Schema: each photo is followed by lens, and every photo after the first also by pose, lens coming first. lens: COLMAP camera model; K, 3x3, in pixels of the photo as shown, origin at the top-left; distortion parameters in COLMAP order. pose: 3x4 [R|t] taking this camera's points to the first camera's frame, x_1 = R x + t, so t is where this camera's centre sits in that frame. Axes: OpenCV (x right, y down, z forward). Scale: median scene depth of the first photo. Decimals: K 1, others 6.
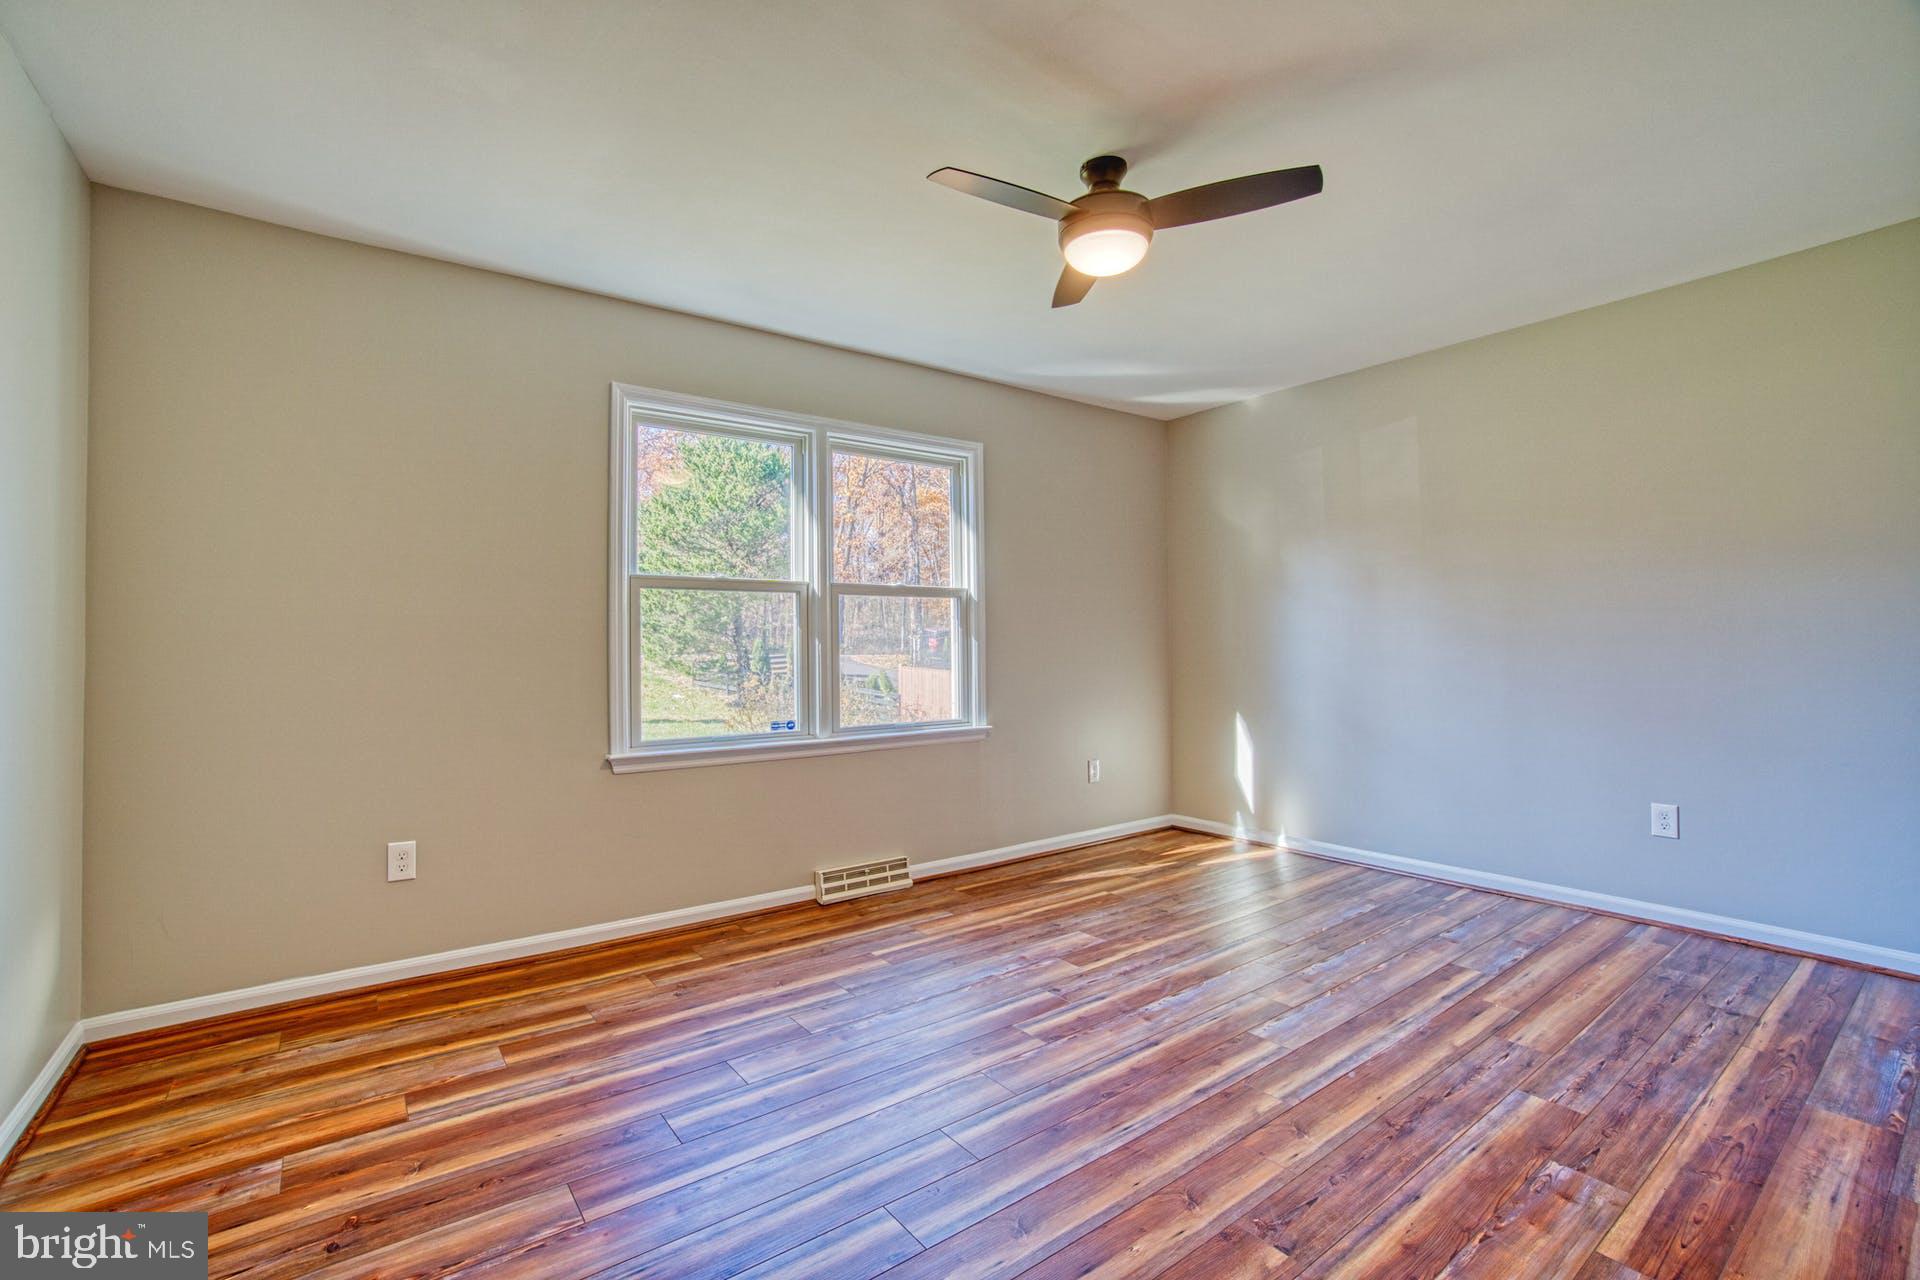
lens RADIAL K [[845.3, 0, 943.5], [0, 845.3, 626.1], [0, 0, 1]] dist [-0.062233, 0.023015]
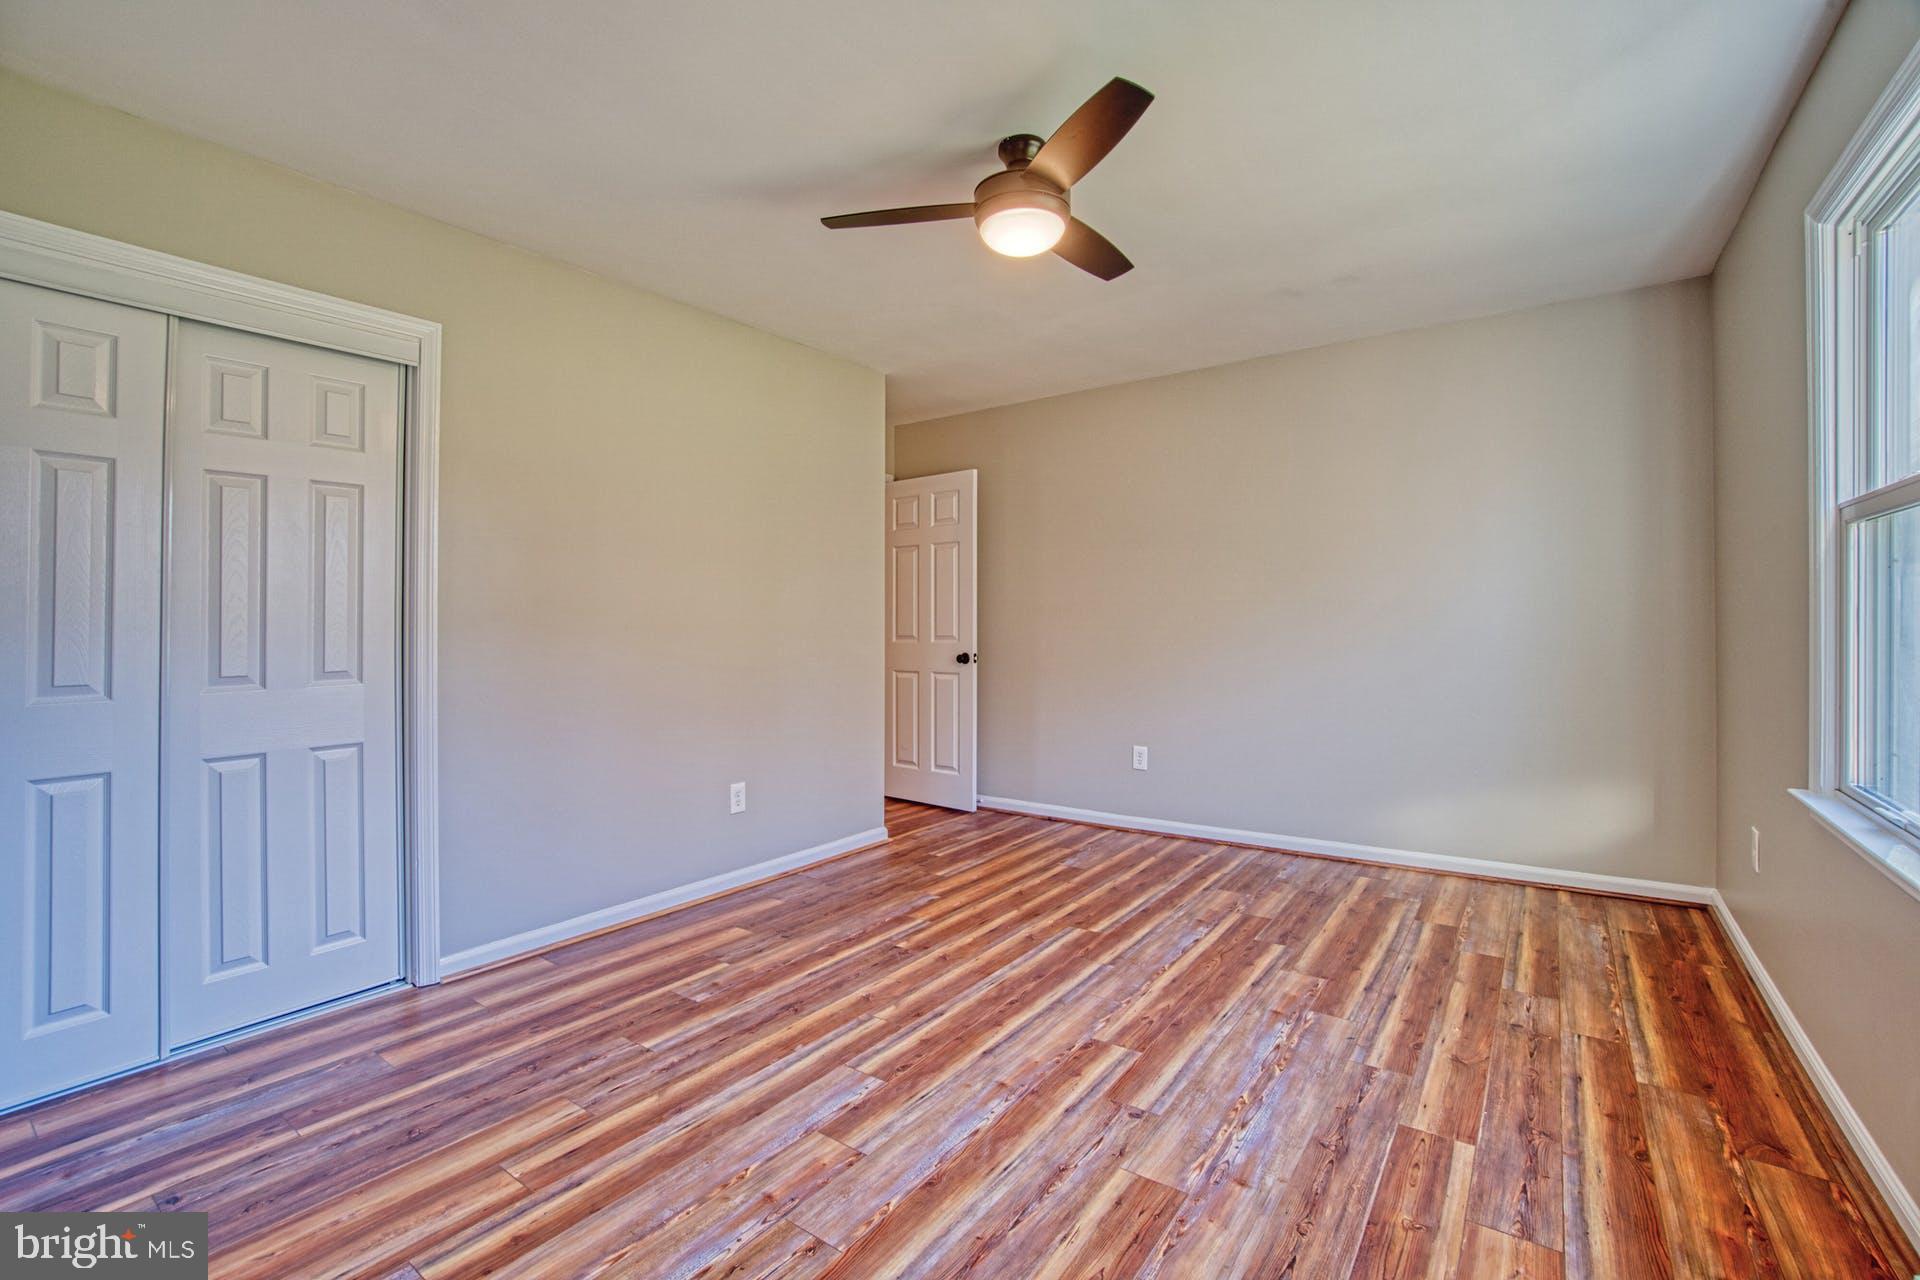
lens RADIAL K [[845.3, 0, 943.5], [0, 845.3, 626.1], [0, 0, 1]] dist [-0.062233, 0.023015]
pose [[-0.955013, 0.018514, -0.295986, 0.588440], [0.023180, 0.999656, -0.012265, 0.028189], [0.295658, -0.018574, -0.955113, 1.952432]]
